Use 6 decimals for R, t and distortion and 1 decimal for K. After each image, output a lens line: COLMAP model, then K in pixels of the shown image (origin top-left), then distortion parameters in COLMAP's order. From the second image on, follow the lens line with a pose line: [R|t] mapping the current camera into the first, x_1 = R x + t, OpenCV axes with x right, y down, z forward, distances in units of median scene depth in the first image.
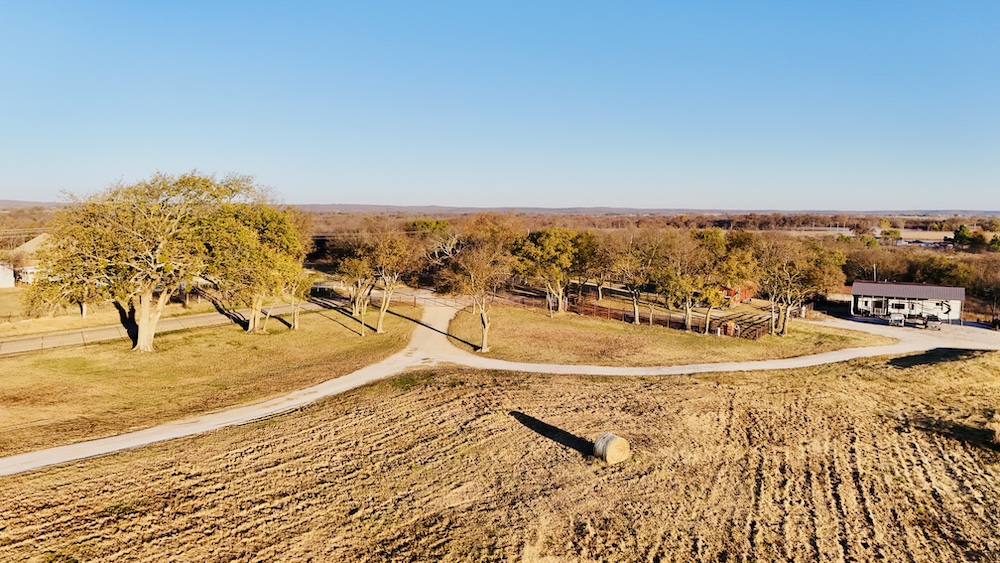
lens RADIAL K [[709.2, 0, 500.0], [0, 709.2, 281.5], [0, 0, 1]] dist [0.042040, -0.000879]
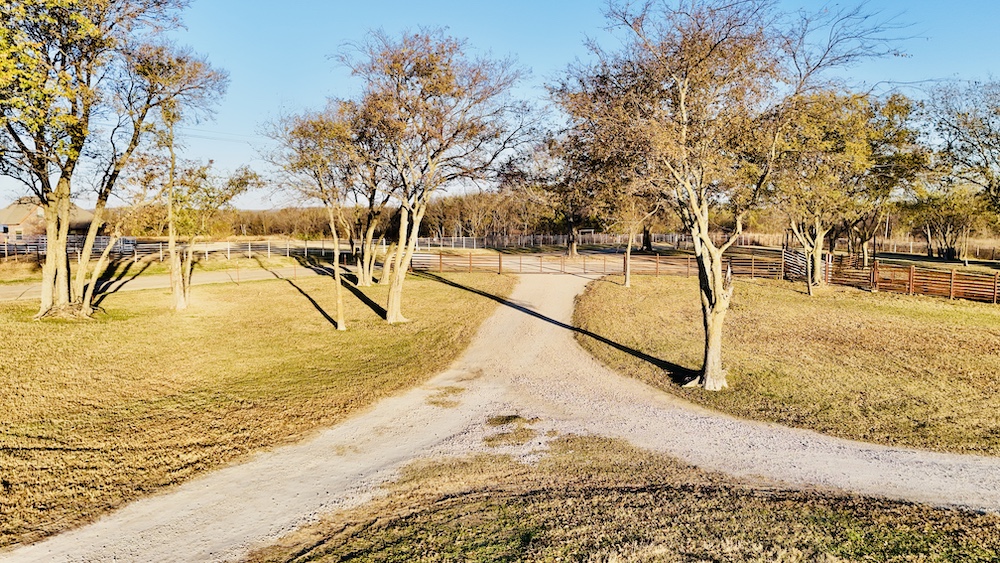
lens RADIAL K [[709.2, 0, 500.0], [0, 709.2, 281.5], [0, 0, 1]] dist [0.042040, -0.000879]
pose [[0.988839, 0.005107, -0.148901, -0.064140], [-0.005007, 0.999987, 0.001051, 0.054958], [0.148905, -0.000293, 0.988852, 0.692896]]
